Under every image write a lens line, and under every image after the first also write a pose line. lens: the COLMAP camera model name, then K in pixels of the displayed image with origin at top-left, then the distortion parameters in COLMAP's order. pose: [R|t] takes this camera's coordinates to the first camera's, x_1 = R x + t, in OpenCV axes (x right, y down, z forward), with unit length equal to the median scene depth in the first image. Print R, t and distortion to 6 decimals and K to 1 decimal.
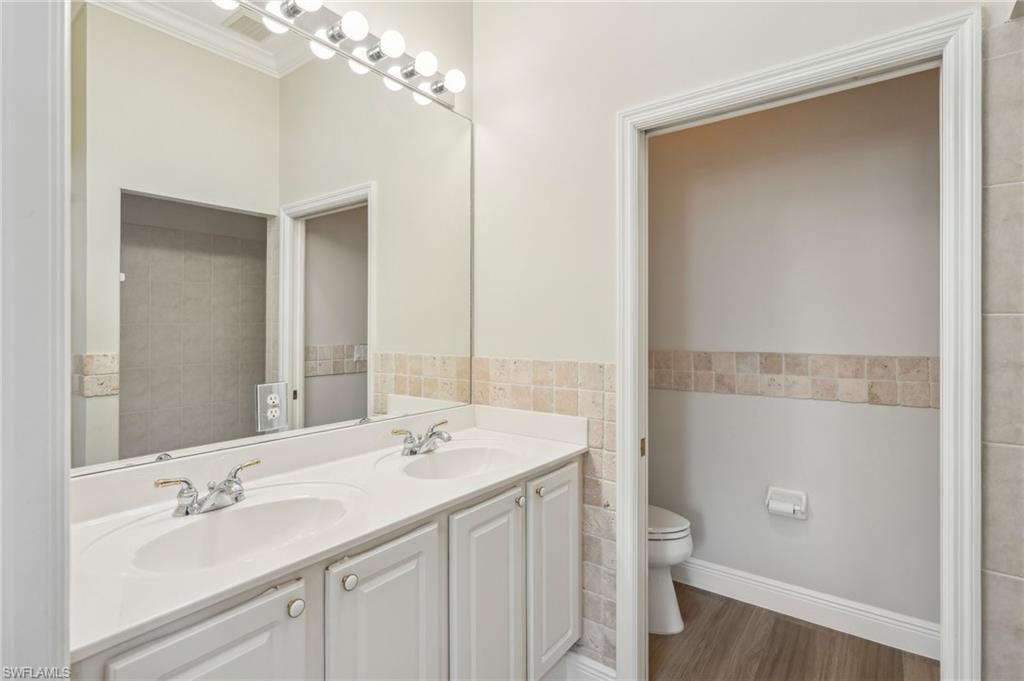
lens RADIAL K [[470.9, 0, 512.5], [0, 470.9, 338.7], [0, 0, 1]] dist [0.004212, 0.000198]
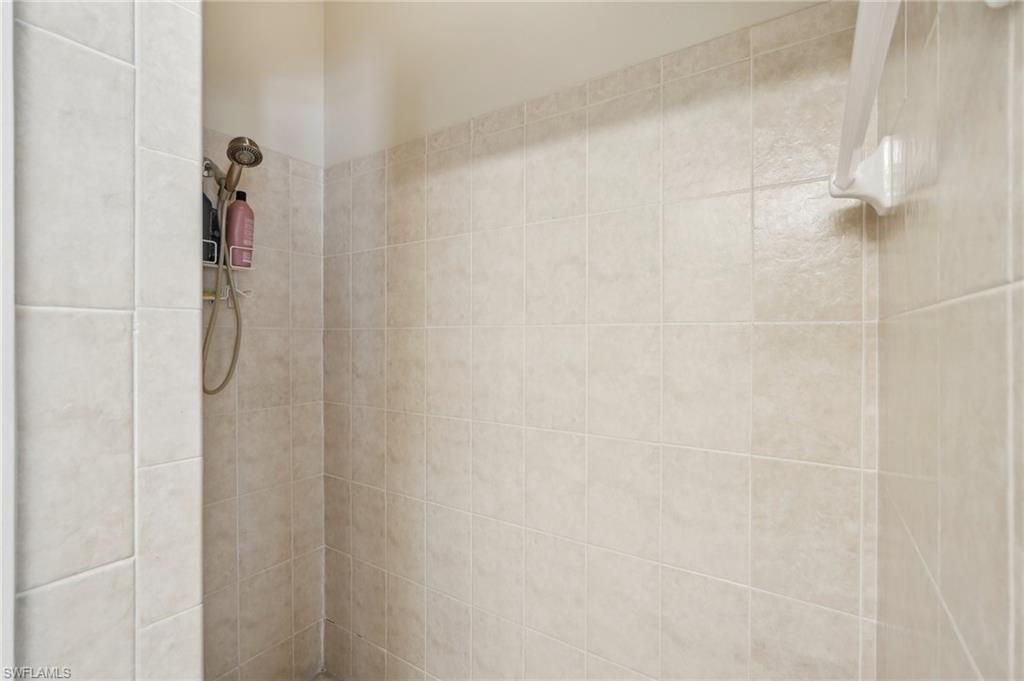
lens RADIAL K [[455.7, 0, 512.2], [0, 455.7, 340.0], [0, 0, 1]] dist [-0.010940, 0.006335]
pose [[-0.039705, -0.003902, 0.999204, 0.551177], [-0.001542, 0.999991, 0.003844, -0.022035], [-0.999210, -0.001388, -0.039711, 0.553290]]
